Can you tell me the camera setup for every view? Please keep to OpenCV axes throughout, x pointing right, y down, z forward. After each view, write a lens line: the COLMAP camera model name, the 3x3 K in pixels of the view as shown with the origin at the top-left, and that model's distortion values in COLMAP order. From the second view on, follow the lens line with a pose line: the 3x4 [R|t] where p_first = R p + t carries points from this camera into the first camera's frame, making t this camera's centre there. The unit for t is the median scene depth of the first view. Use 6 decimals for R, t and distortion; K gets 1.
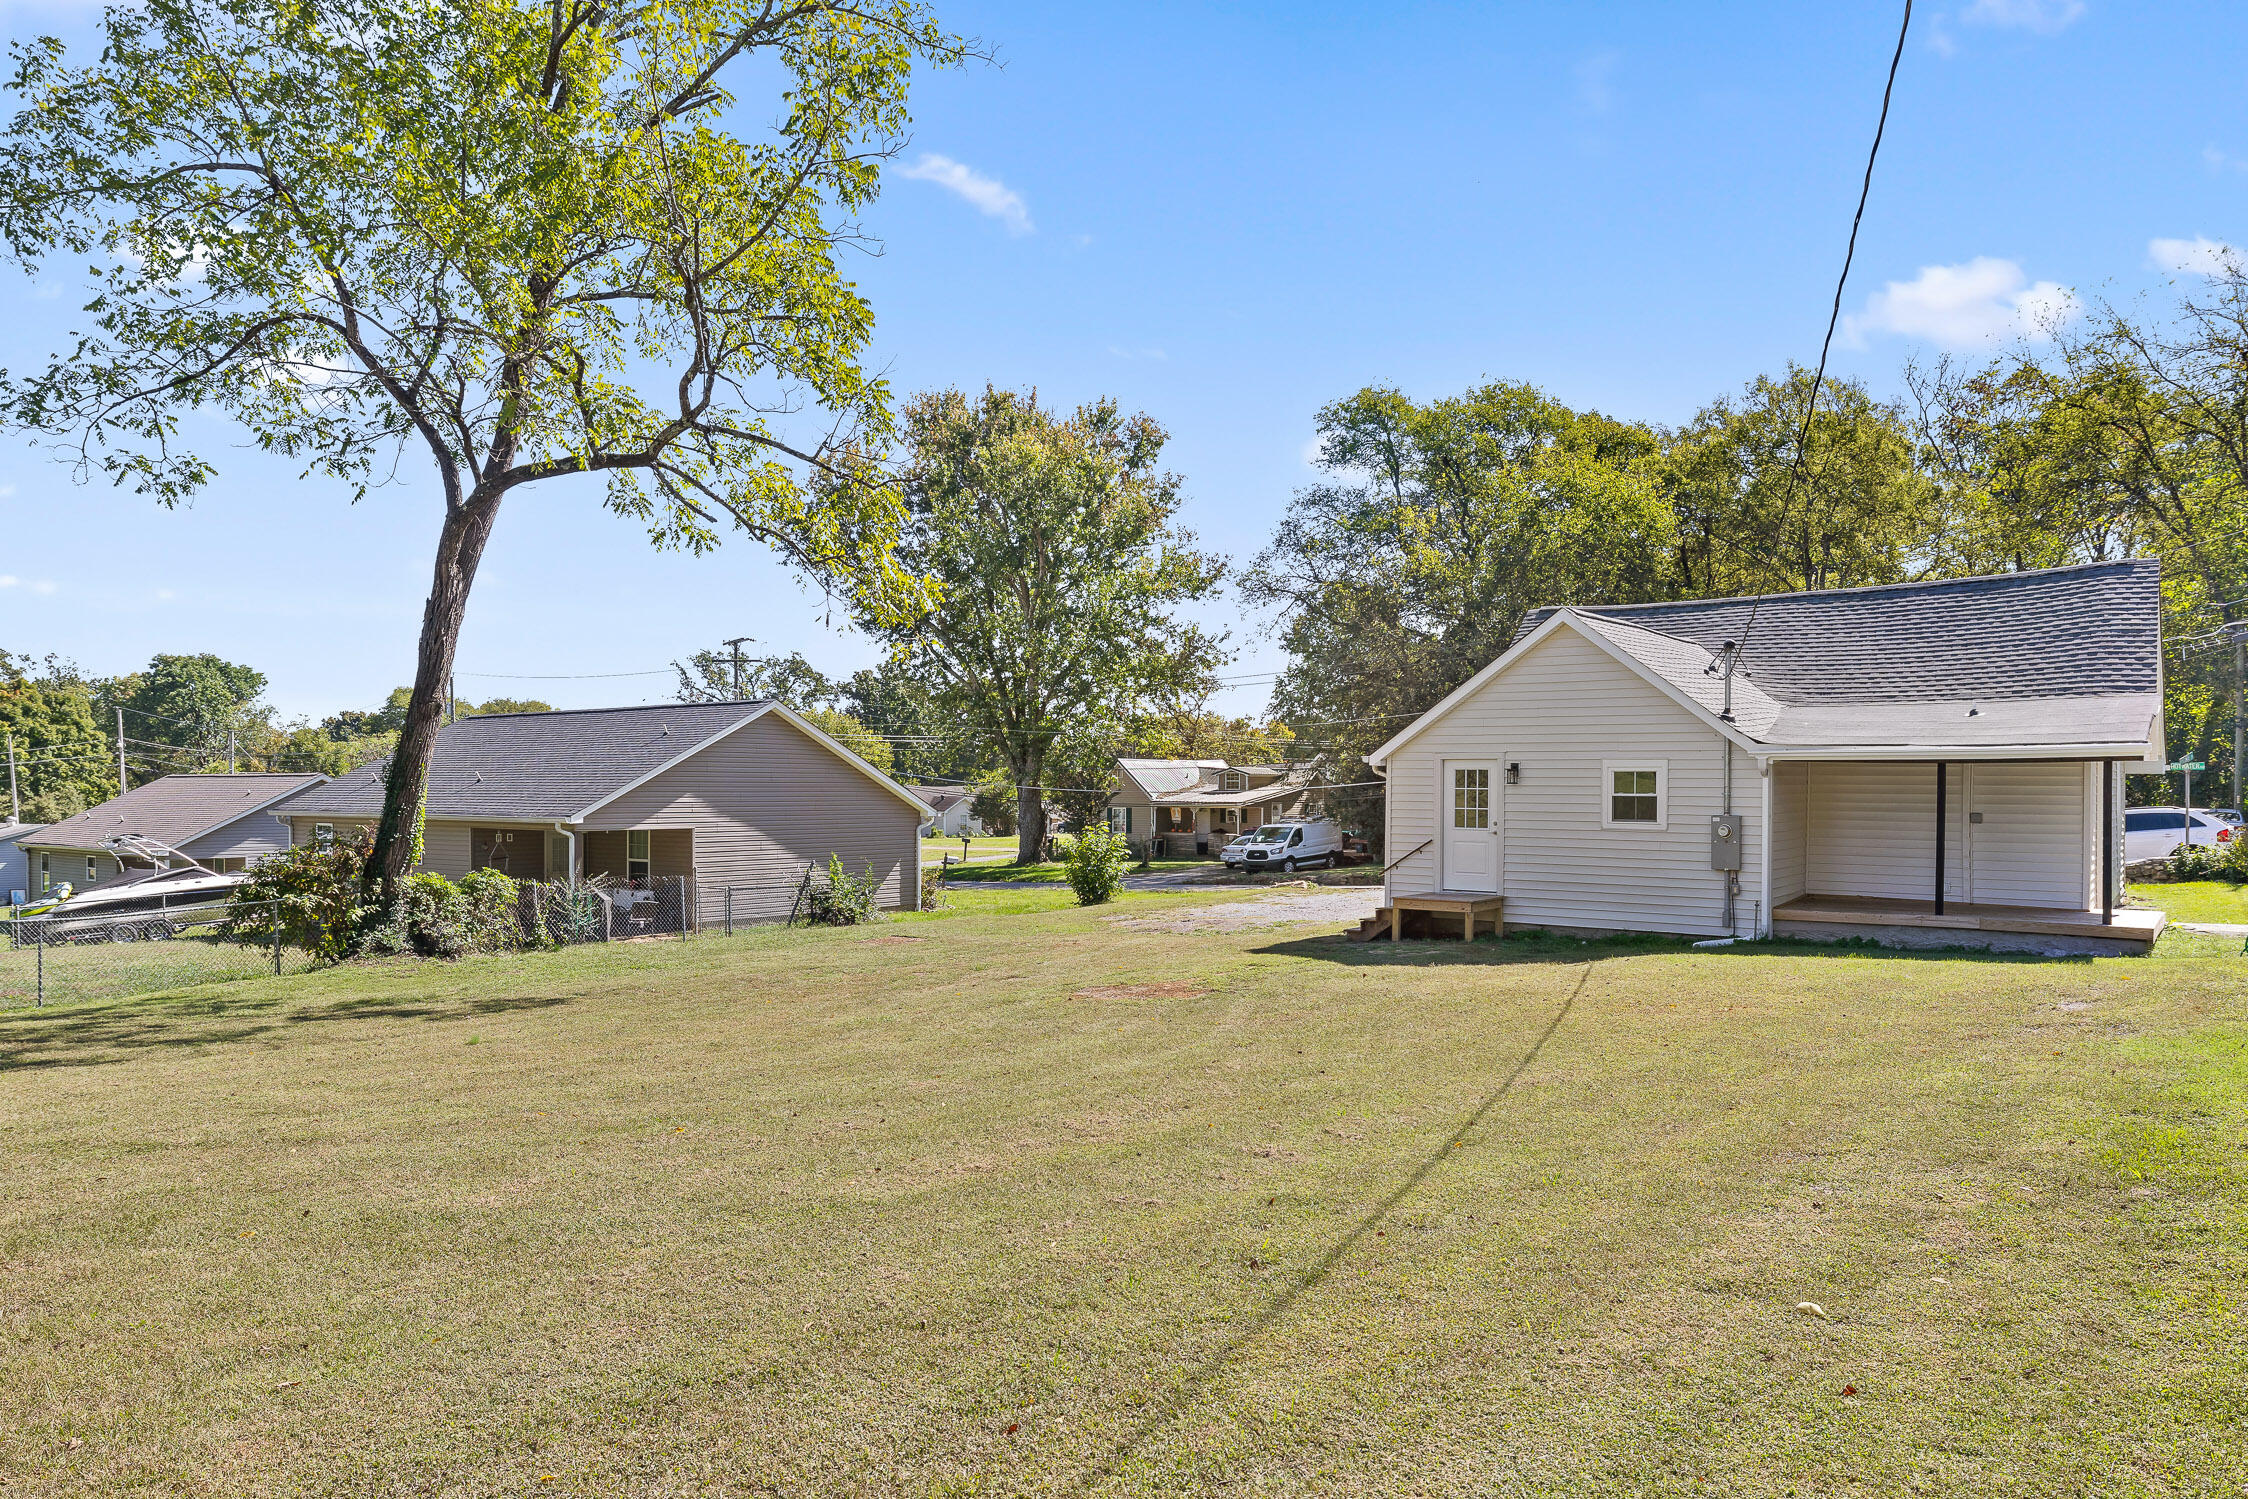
lens RADIAL K [[1424.8, 0, 1123.1], [0, 1424.8, 799.3], [0, 0, 1]] dist [-0.001601, 0.000031]
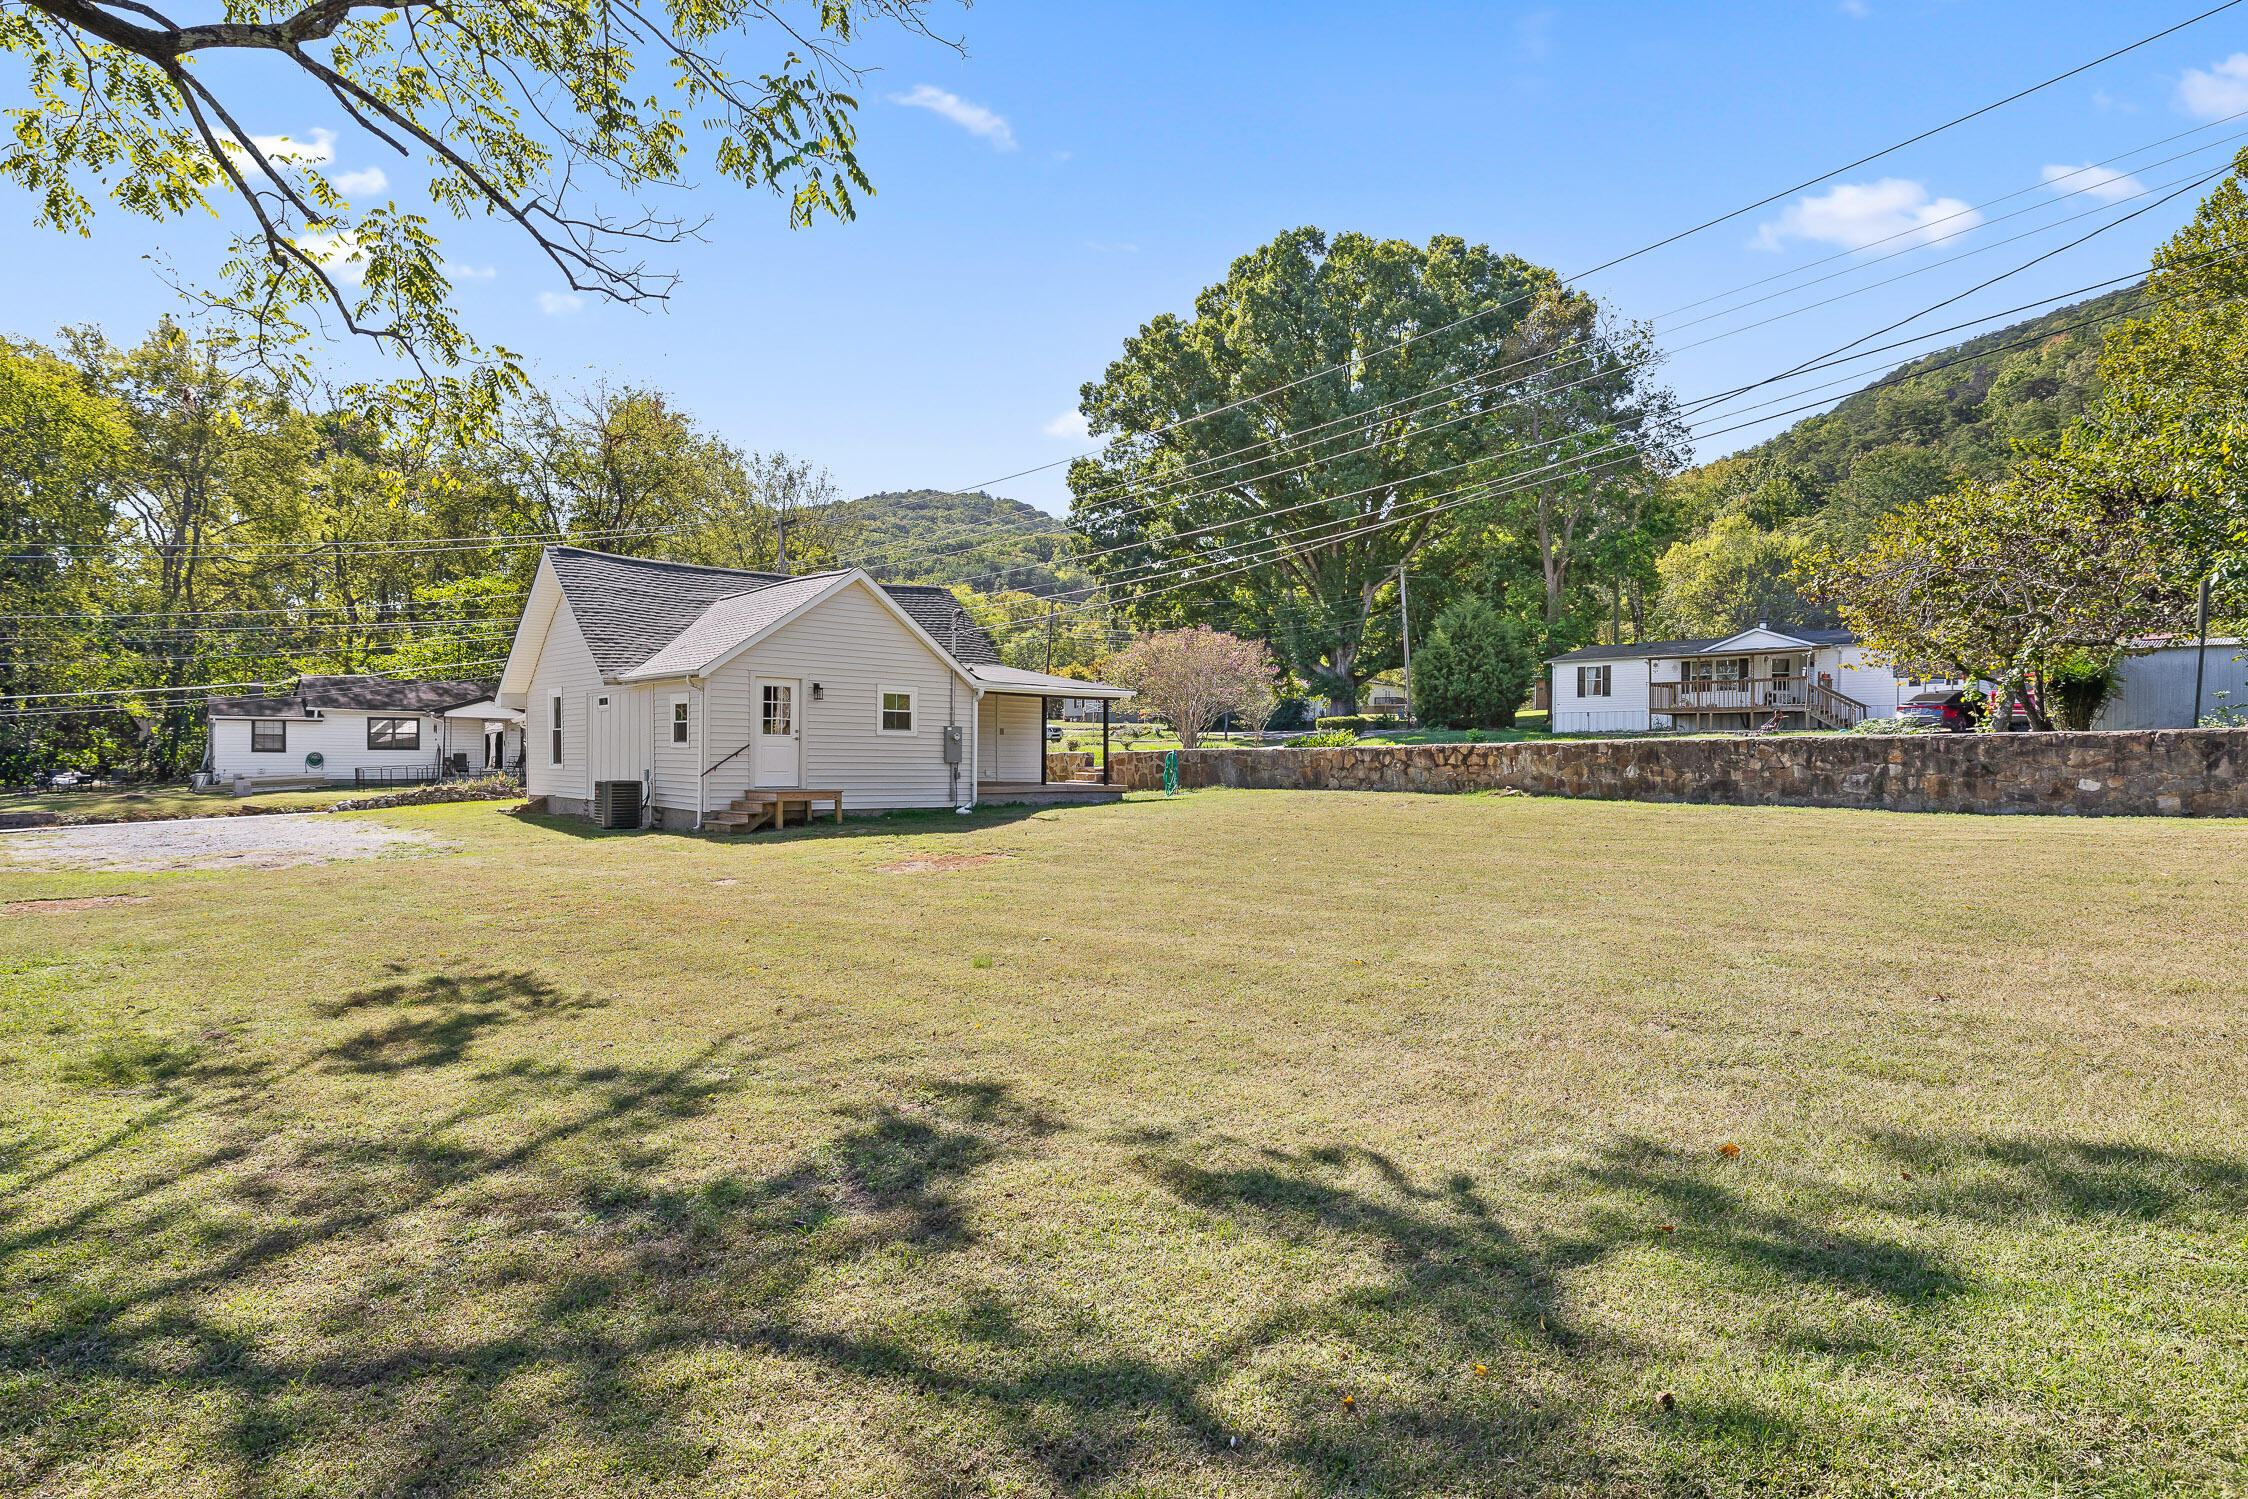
lens RADIAL K [[1163.0, 0, 1125.9], [0, 1163.0, 776.5], [0, 0, 1]] dist [0.001354, 0.000041]
pose [[0.220485, -0.013600, 0.975296, -0.670622], [0.003124, 0.999908, 0.013237, 0.044695], [-0.975385, 0.000128, 0.220507, 0.506699]]
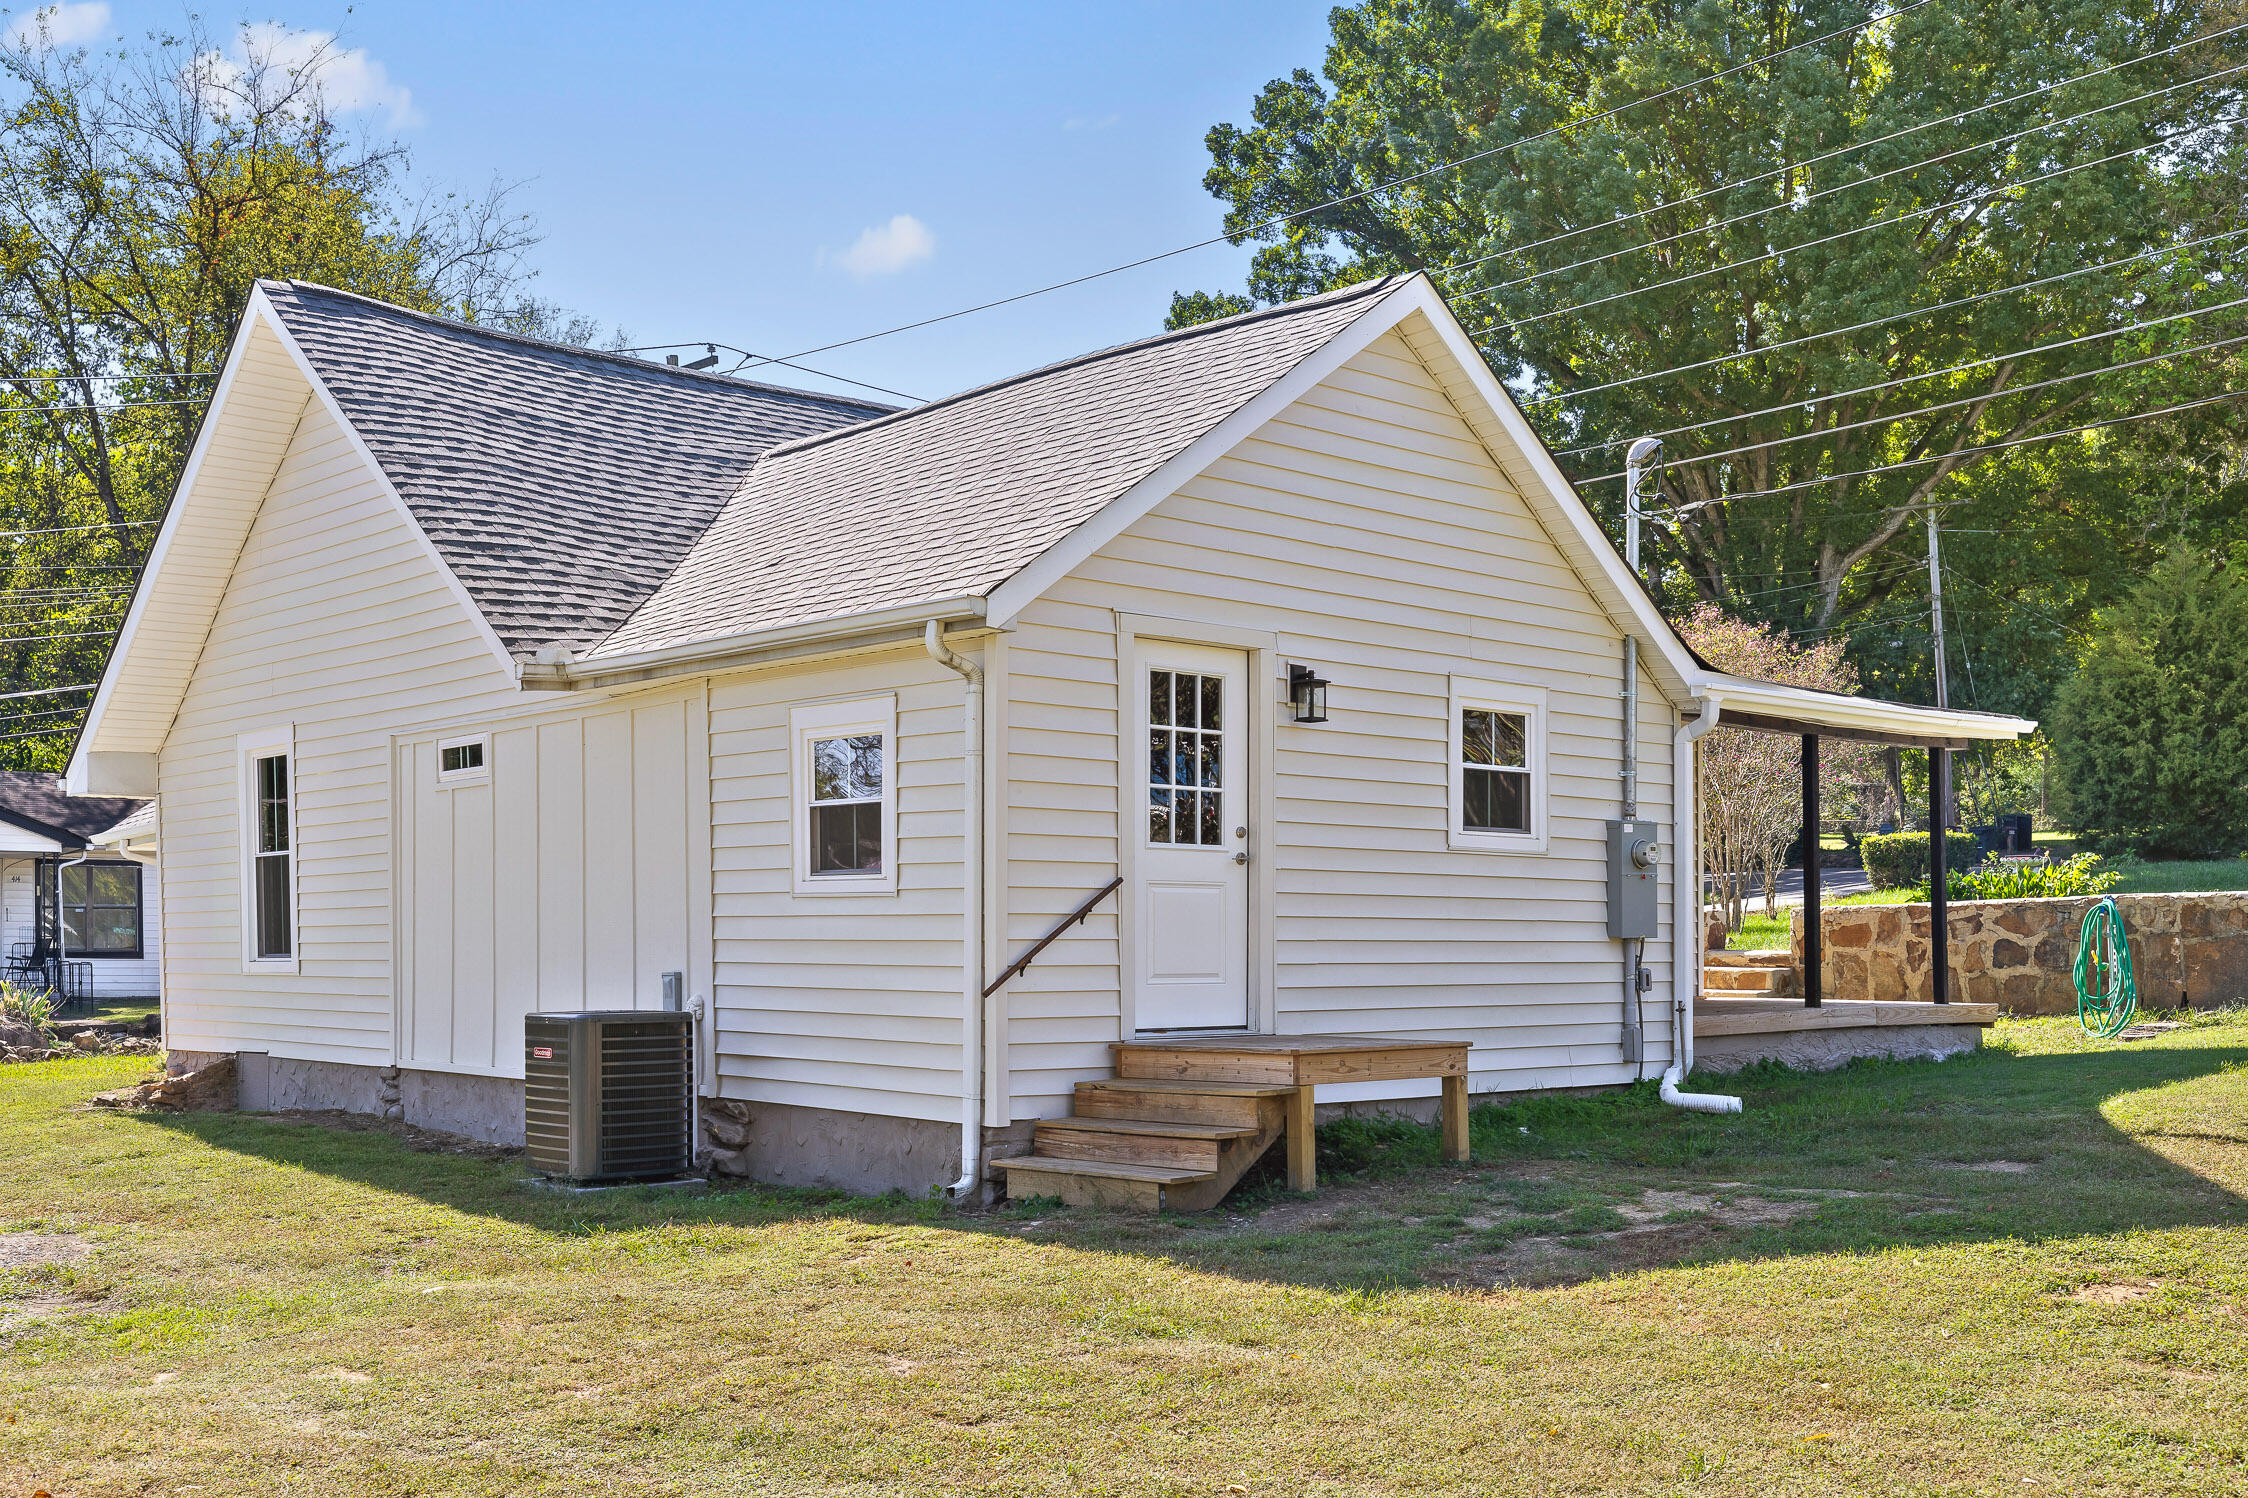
lens RADIAL K [[2203.3, 0, 1123.0], [0, 2203.3, 948.1], [0, 0, 1]] dist [0.001151, 0.080430]
pose [[0.206804, -0.004595, 0.978372, -0.282686], [0.013529, 0.999907, 0.001837, 0.045029], [-0.978289, 0.012857, 0.206847, 0.930278]]
